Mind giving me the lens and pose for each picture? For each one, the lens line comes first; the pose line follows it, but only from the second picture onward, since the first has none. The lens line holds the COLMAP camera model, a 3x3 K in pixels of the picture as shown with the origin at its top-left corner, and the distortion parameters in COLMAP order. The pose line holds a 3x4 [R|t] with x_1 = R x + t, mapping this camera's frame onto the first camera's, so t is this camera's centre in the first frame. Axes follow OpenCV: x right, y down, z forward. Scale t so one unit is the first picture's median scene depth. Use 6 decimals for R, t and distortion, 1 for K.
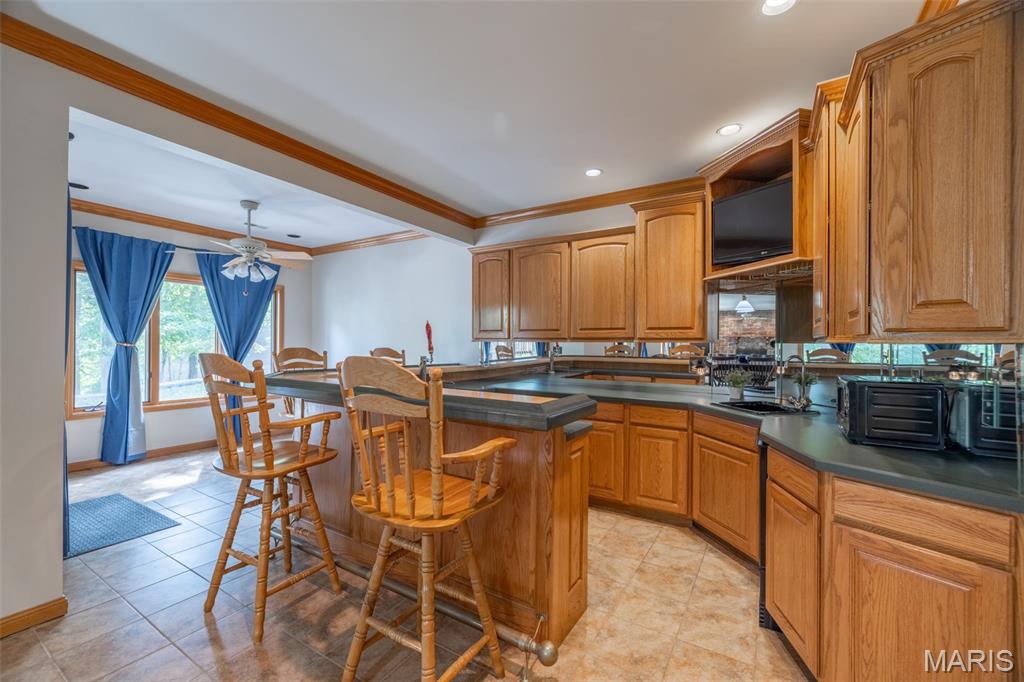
lens RADIAL K [[426.4, 0, 510.2], [0, 426.4, 342.3], [0, 0, 1]] dist [-0.000741, 0.000165]
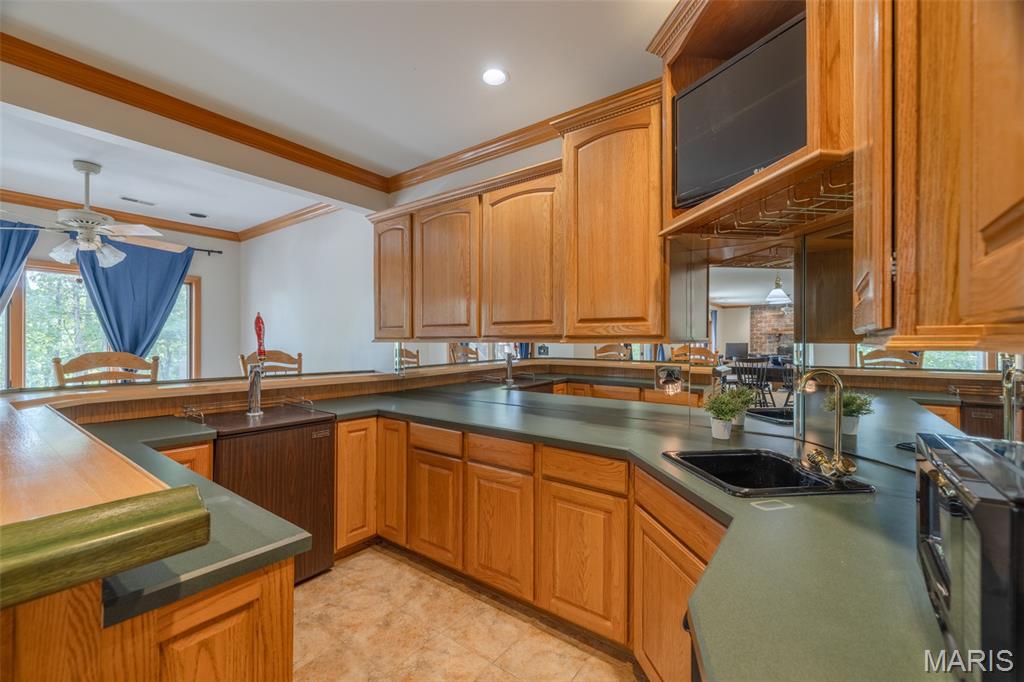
lens RADIAL K [[426.4, 0, 510.6], [0, 426.4, 342.7], [0, 0, 1]] dist [-0.000741, 0.000165]
pose [[0.996332, -0.004235, -0.085465, 0.259981], [0.004412, 0.999988, 0.001882, -0.001612], [0.085456, -0.002252, 0.996339, 0.350440]]
